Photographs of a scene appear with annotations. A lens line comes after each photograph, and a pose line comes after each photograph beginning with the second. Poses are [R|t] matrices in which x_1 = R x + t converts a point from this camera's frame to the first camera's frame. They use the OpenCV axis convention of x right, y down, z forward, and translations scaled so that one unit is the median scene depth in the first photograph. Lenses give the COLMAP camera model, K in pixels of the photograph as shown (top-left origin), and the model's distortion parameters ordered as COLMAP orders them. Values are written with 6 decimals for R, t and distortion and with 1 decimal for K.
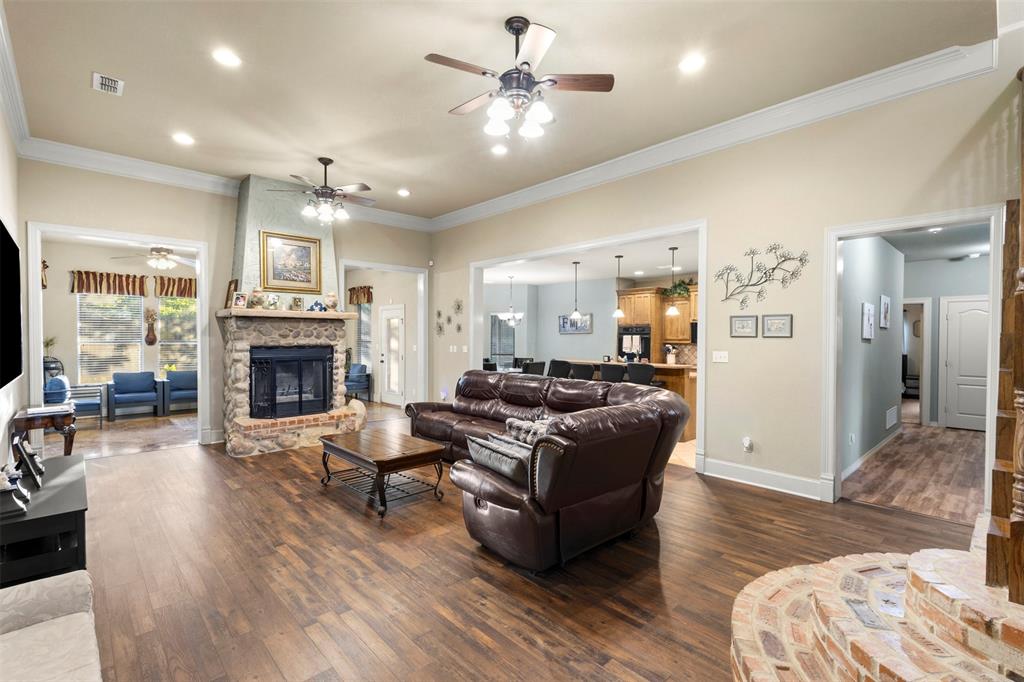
lens RADIAL K [[469.9, 0, 515.7], [0, 469.9, 341.5], [0, 0, 1]] dist [0.009247, -0.000949]
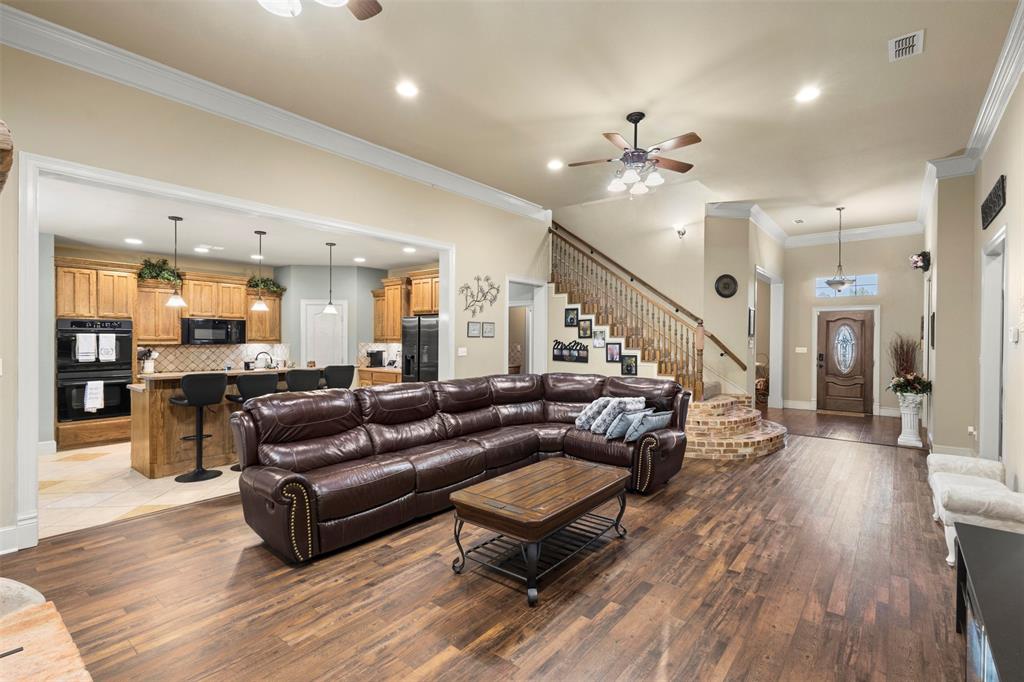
lens RADIAL K [[469.9, 0, 507.3], [0, 469.9, 340.7], [0, 0, 1]] dist [0.009247, -0.000949]
pose [[-0.127581, -0.009186, 0.991786, -1.000974], [0.008214, 0.999913, 0.010318, -0.012606], [-0.991794, 0.009463, -0.127494, 1.158965]]
